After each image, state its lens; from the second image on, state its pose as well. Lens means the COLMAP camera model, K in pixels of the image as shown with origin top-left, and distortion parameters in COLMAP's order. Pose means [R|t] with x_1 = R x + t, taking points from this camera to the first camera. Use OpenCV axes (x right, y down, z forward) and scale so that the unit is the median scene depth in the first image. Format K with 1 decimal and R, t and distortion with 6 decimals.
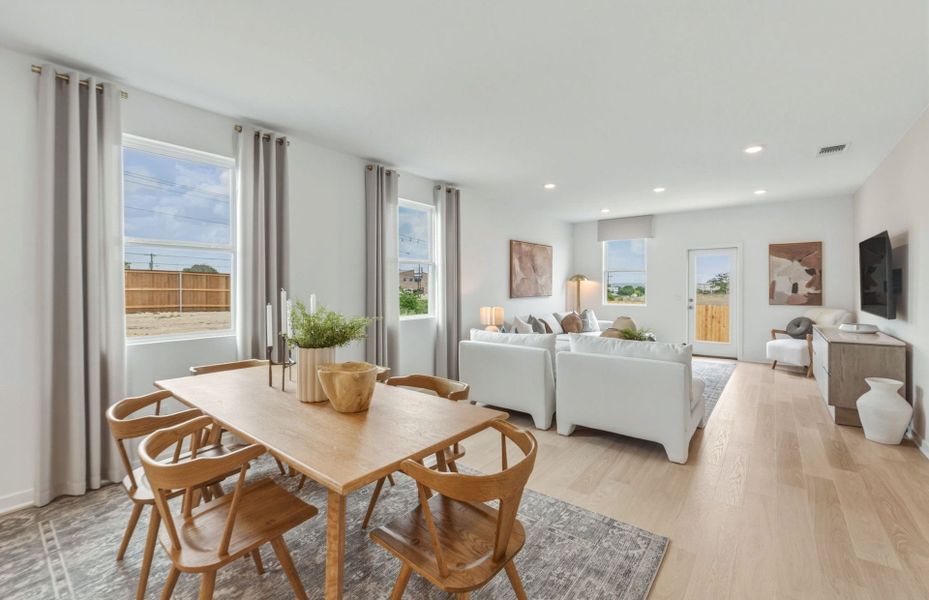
lens RADIAL K [[388.0, 0, 466.3], [0, 388.0, 289.7], [0, 0, 1]] dist [-0.007088, -0.000184]
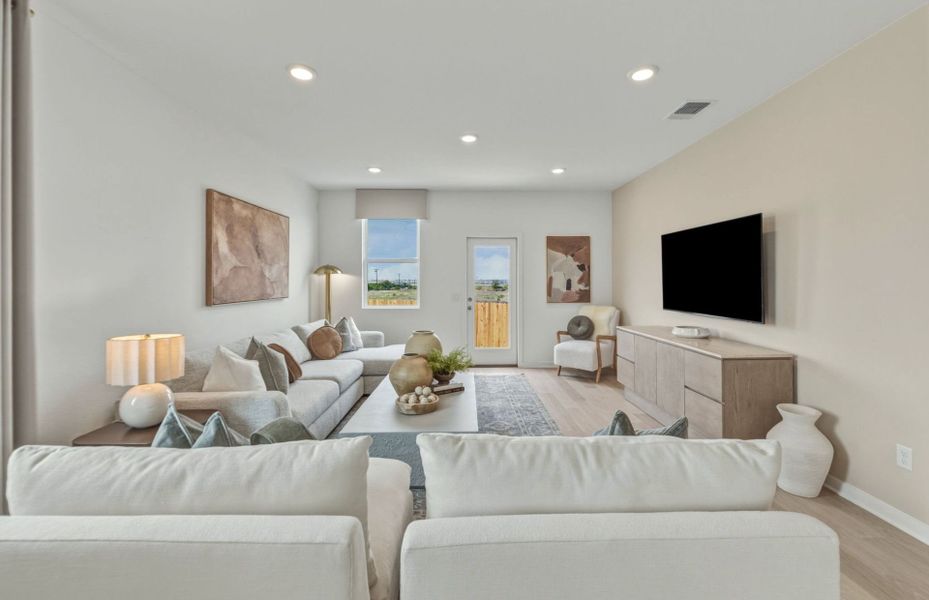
lens RADIAL K [[391.9, 0, 464.9], [0, 391.9, 285.8], [0, 0, 1]] dist [-0.008829, 0.000129]
pose [[0.777005, -0.003902, 0.629482, 0.059006], [0.004445, 0.999990, 0.000711, -0.002802], [-0.629478, 0.002246, 0.777015, 0.427761]]
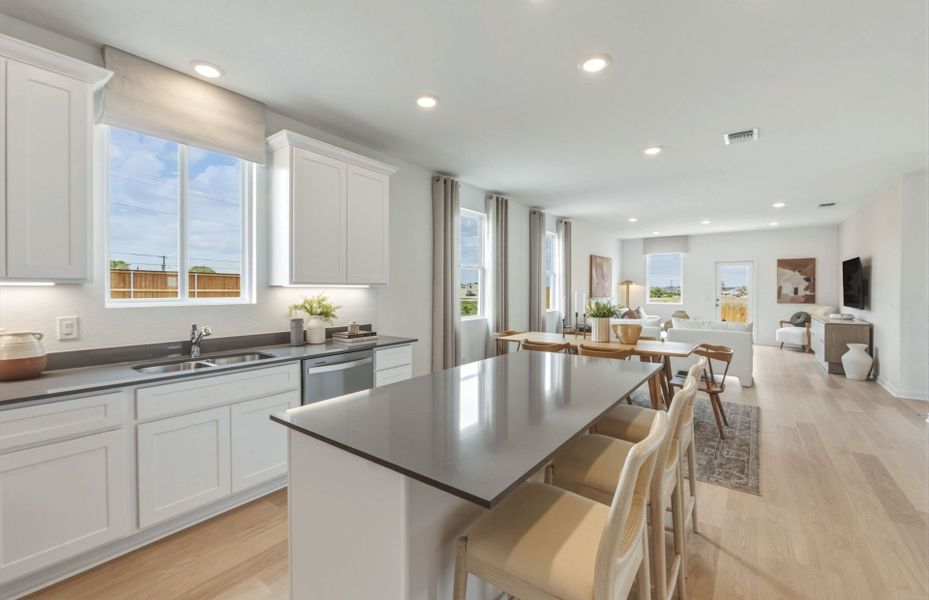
lens RADIAL K [[385.3, 0, 466.5], [0, 385.3, 291.4], [0, 0, 1]] dist [-0.008457, -0.000332]
pose [[0.999656, 0.002847, 0.026080, -0.376788], [-0.002826, 0.999996, -0.000863, 0.001631], [-0.026082, 0.000789, 0.999659, -0.352937]]
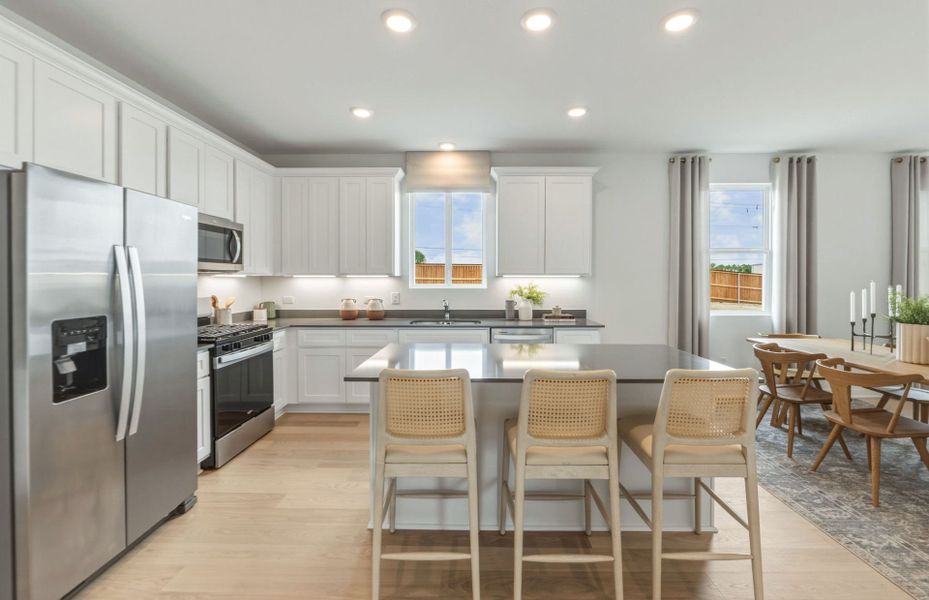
lens RADIAL K [[391.9, 0, 464.9], [0, 391.9, 285.8], [0, 0, 1]] dist [-0.008829, 0.000129]
pose [[0.607418, 0.016011, -0.794221, -0.087855], [-0.008071, 0.999870, 0.013984, 0.002151], [0.794341, -0.002084, 0.607468, -0.331831]]
